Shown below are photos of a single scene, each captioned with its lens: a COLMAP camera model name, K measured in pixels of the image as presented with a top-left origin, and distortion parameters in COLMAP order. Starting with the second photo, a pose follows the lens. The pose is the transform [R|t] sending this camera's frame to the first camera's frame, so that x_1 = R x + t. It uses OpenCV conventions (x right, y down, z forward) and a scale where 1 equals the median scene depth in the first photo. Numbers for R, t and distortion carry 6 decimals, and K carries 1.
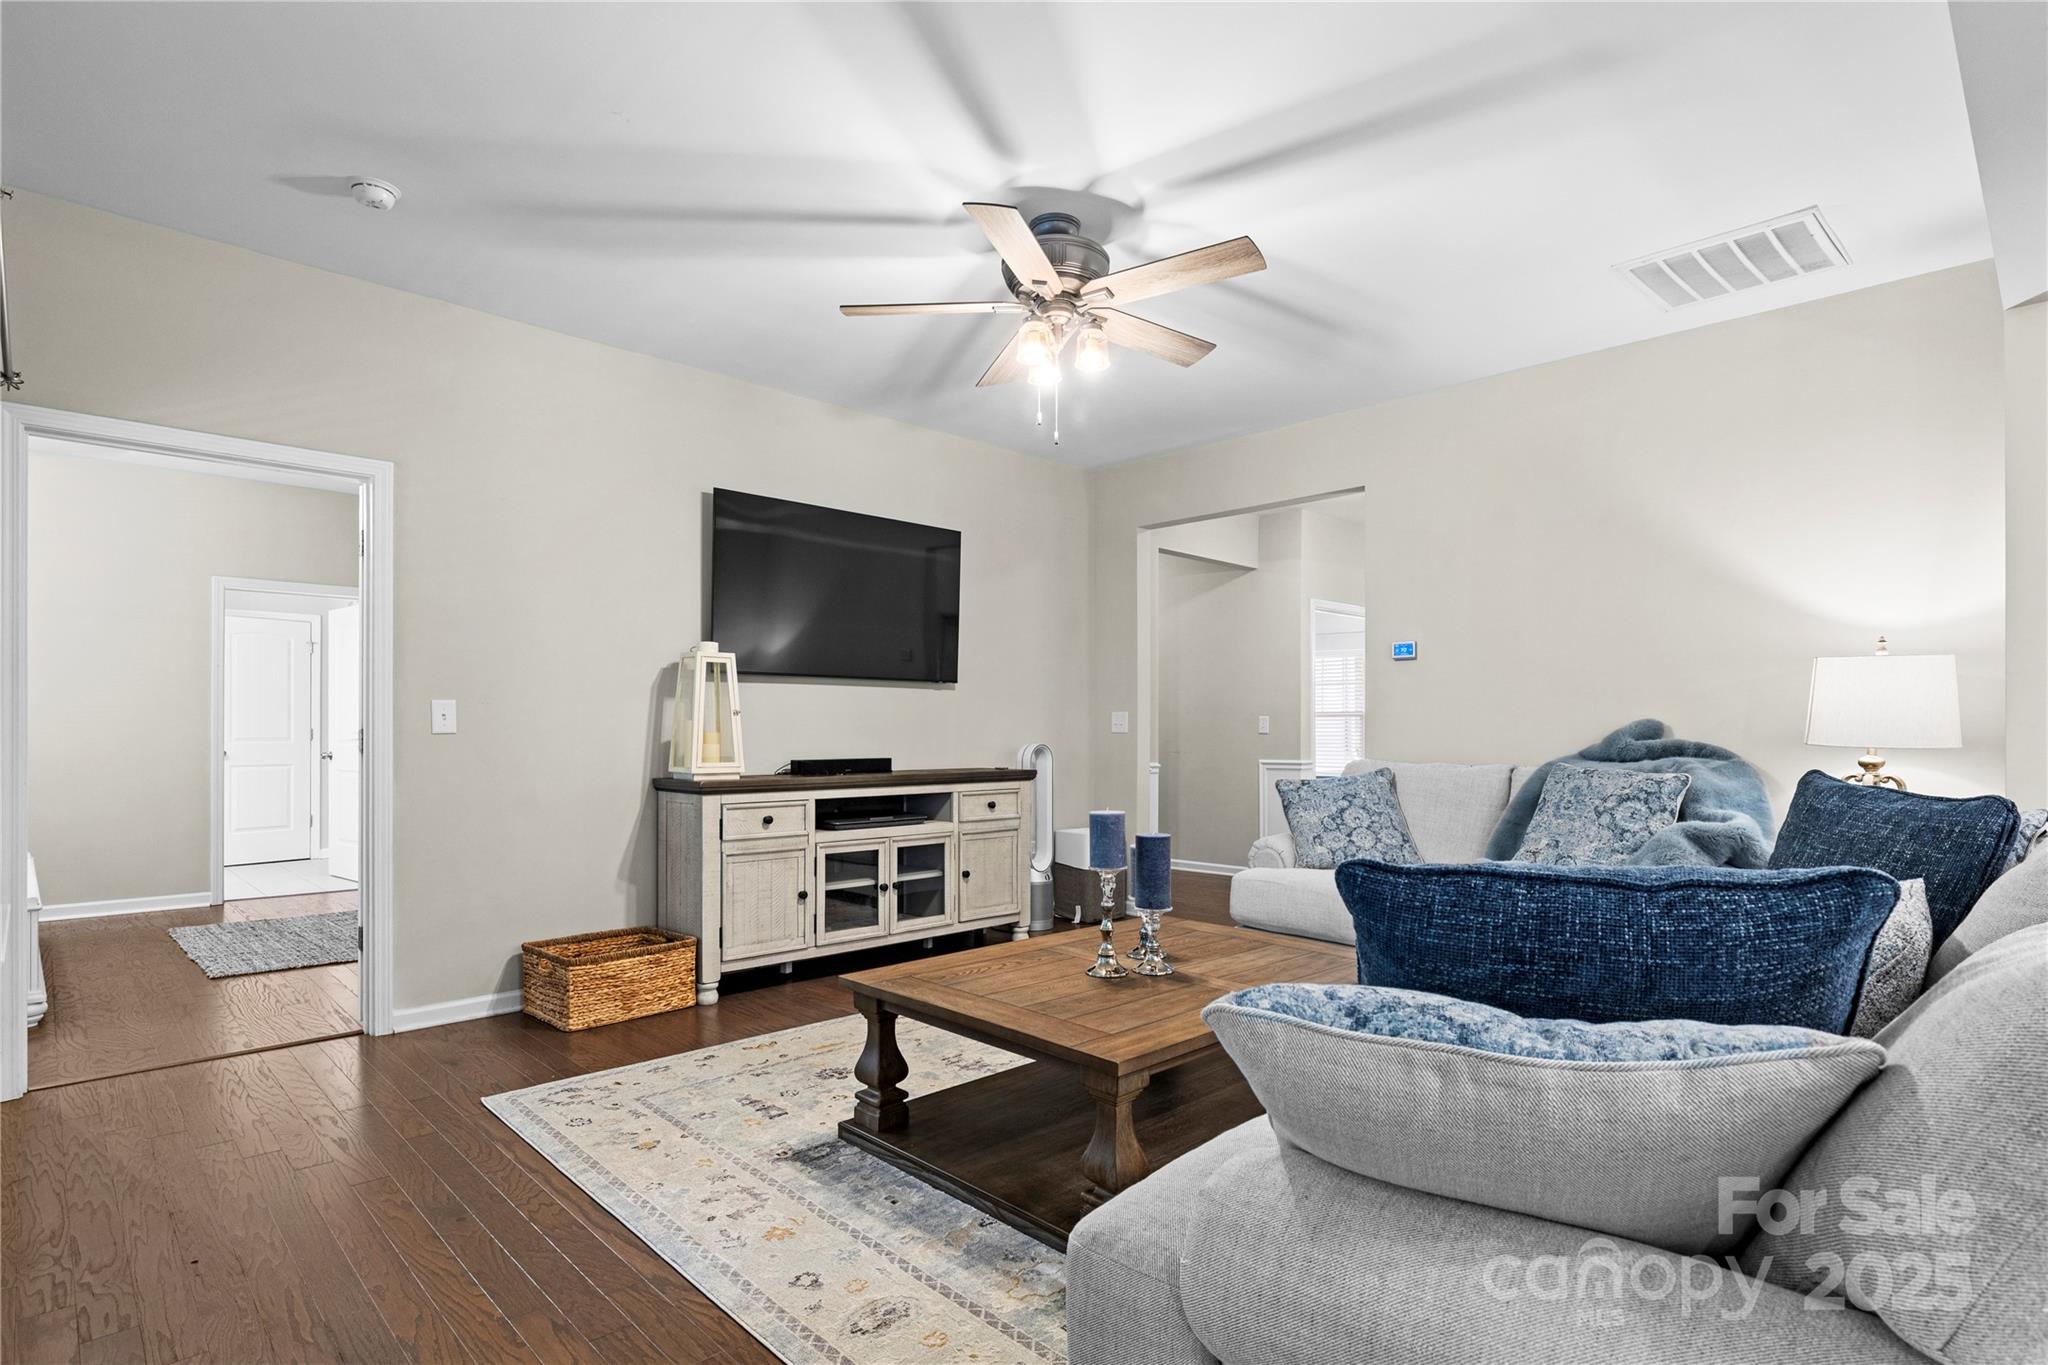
lens RADIAL K [[1036.9, 0, 1025.2], [0, 1036.9, 725.7], [0, 0, 1]] dist [-0.004714, -0.000860]
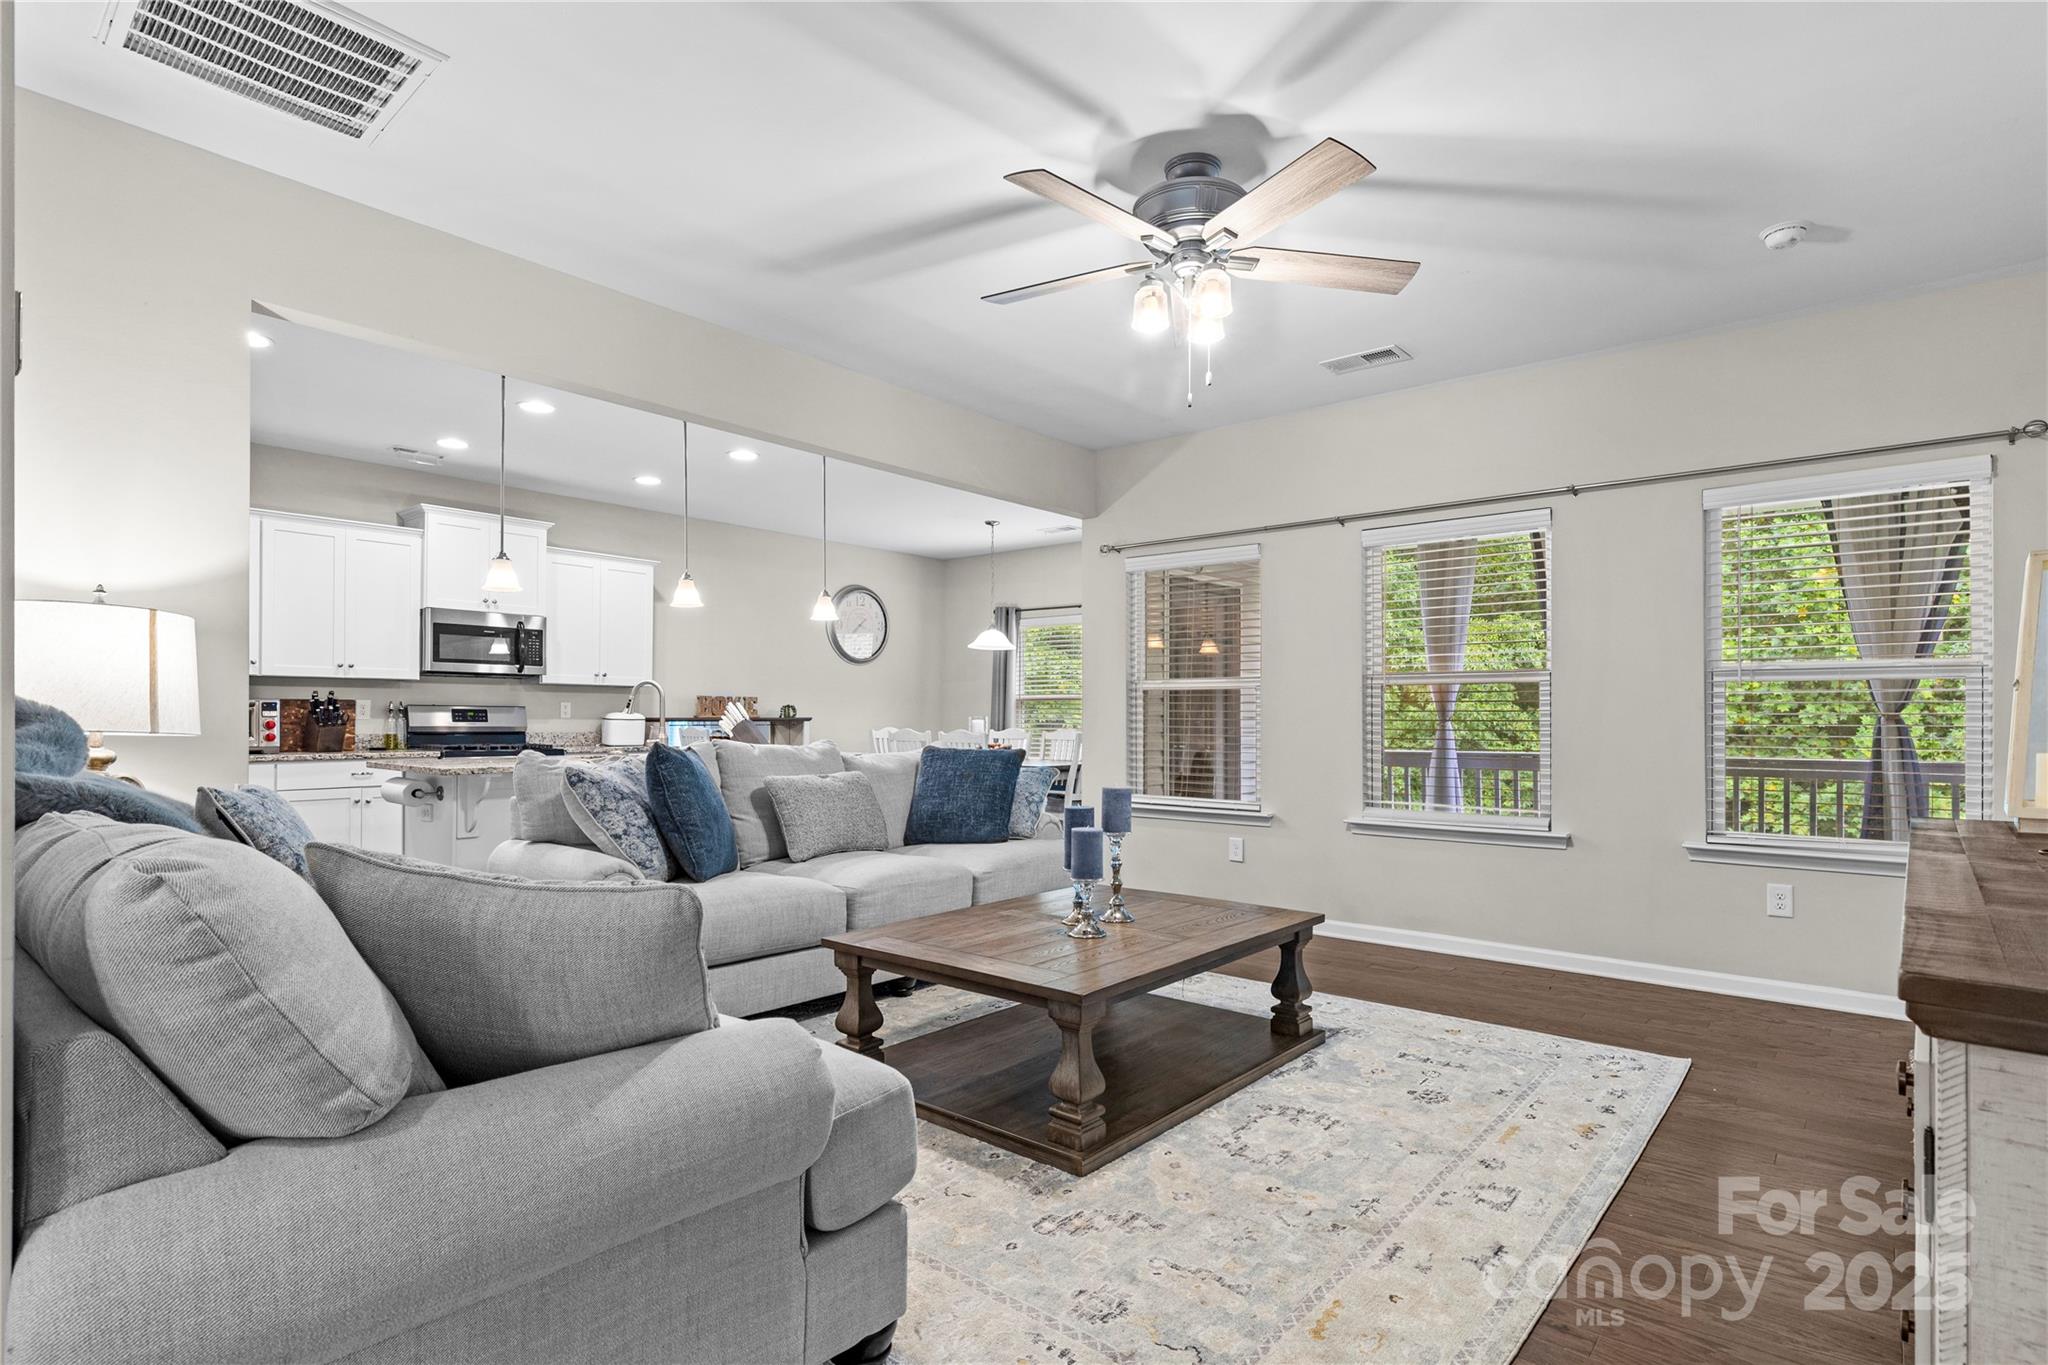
lens RADIAL K [[1029.3, 0, 1022.4], [0, 1029.3, 714.7], [0, 0, 1]] dist [-0.000411, -0.000291]
pose [[-0.995490, -0.005347, -0.094713, 0.252638], [-0.004505, 0.999948, -0.009102, 0.009204], [0.094757, -0.008634, -0.995463, 1.817940]]
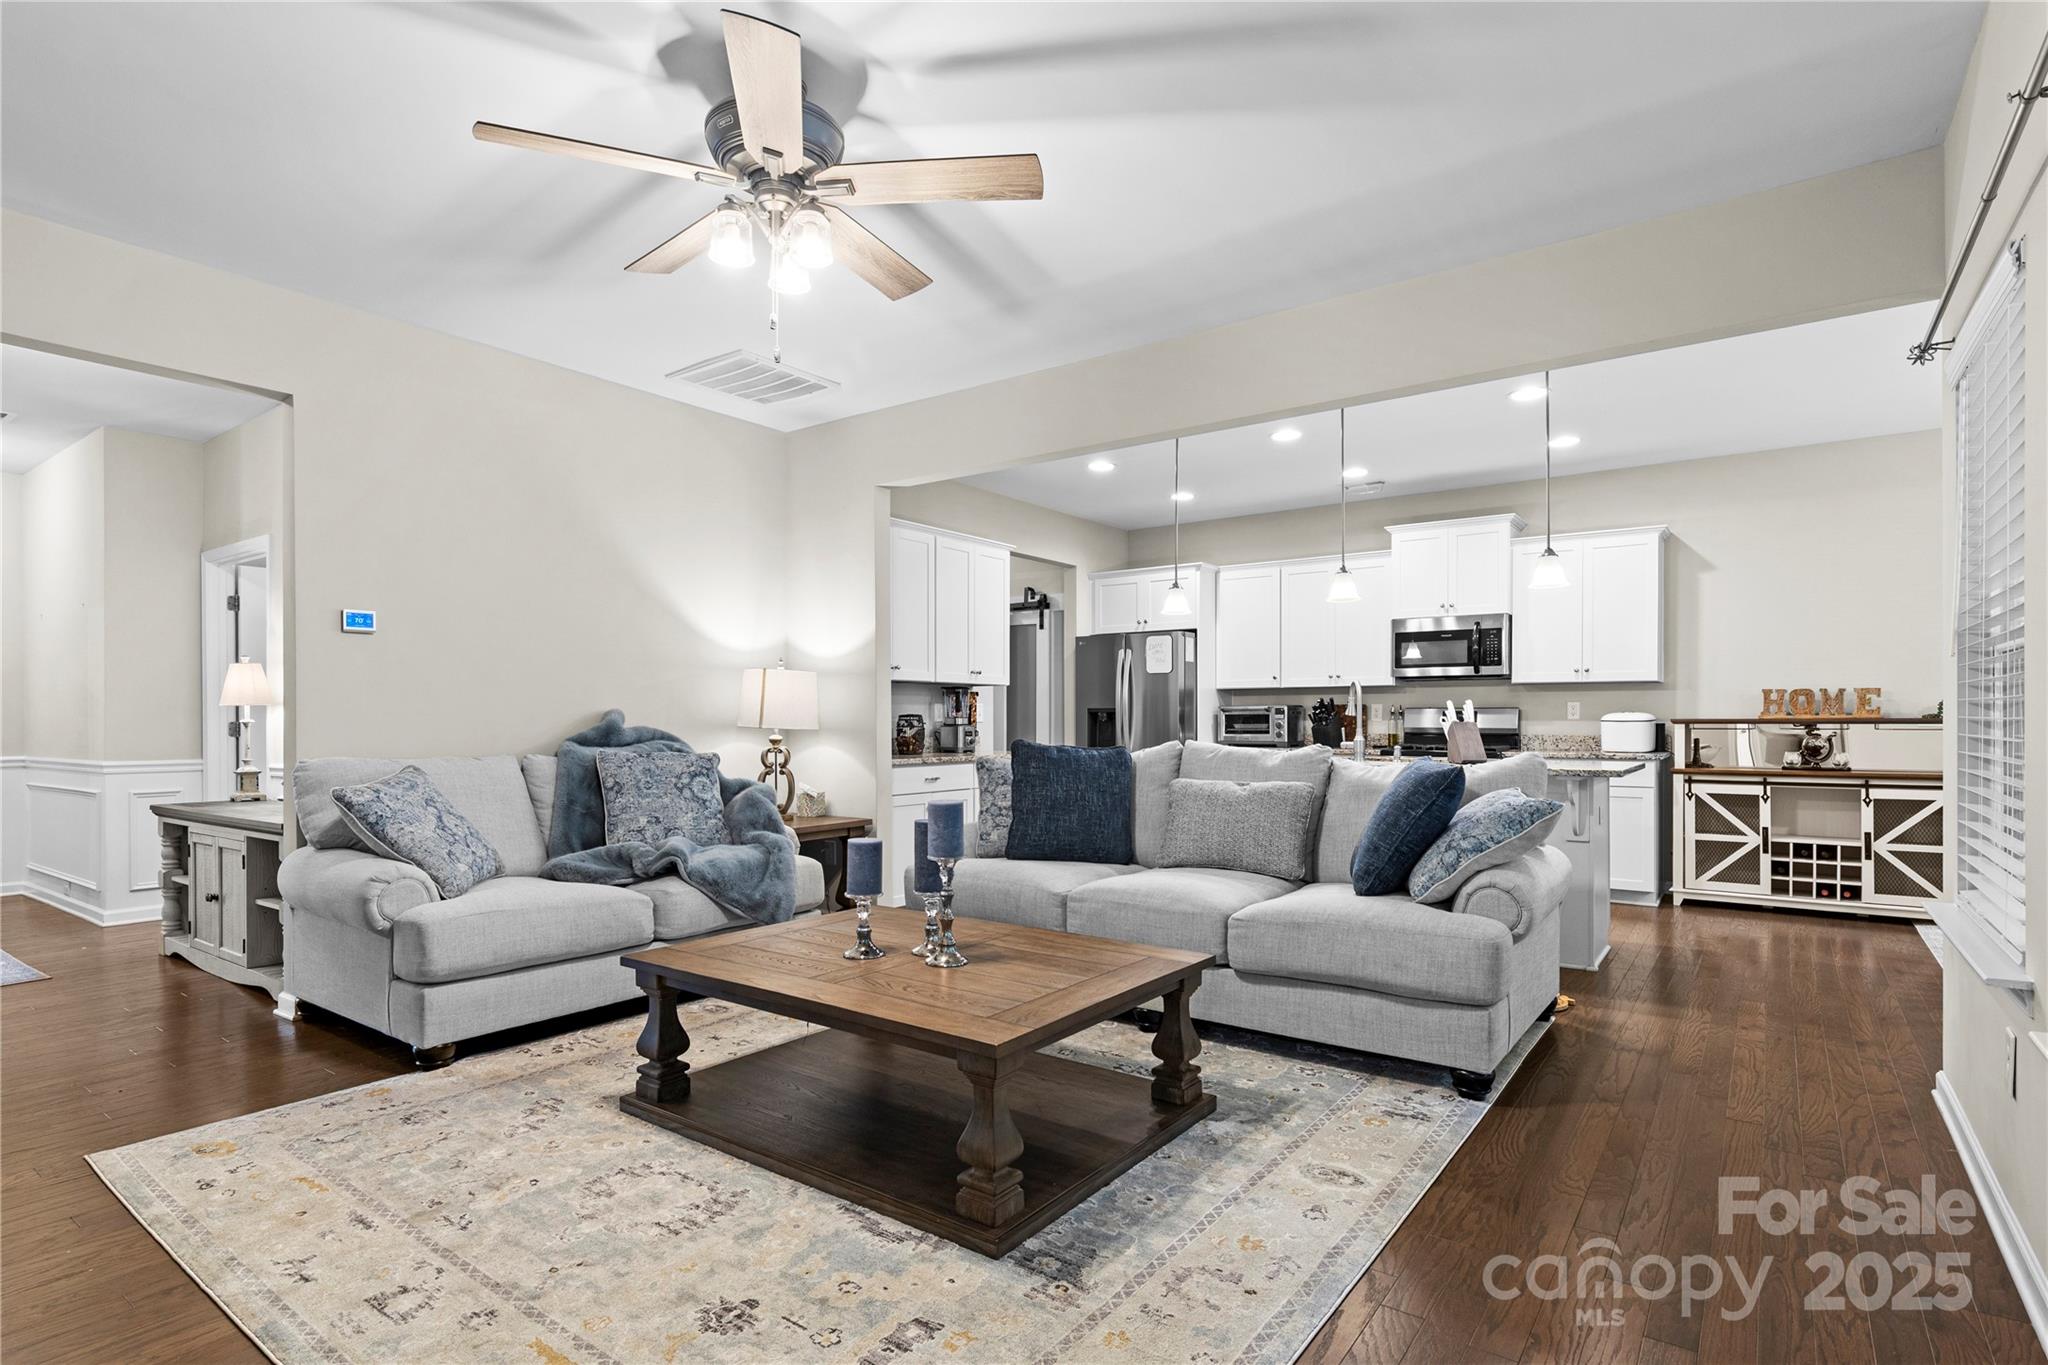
lens RADIAL K [[1023.0, 0, 1030.8], [0, 1023.0, 721.9], [0, 0, 1]] dist [-0.003184, -0.000377]
pose [[-0.170270, -0.005753, 0.985381, -0.754445], [-0.004509, 0.999977, 0.005059, -0.000139], [-0.985387, -0.003582, -0.170292, 0.904171]]
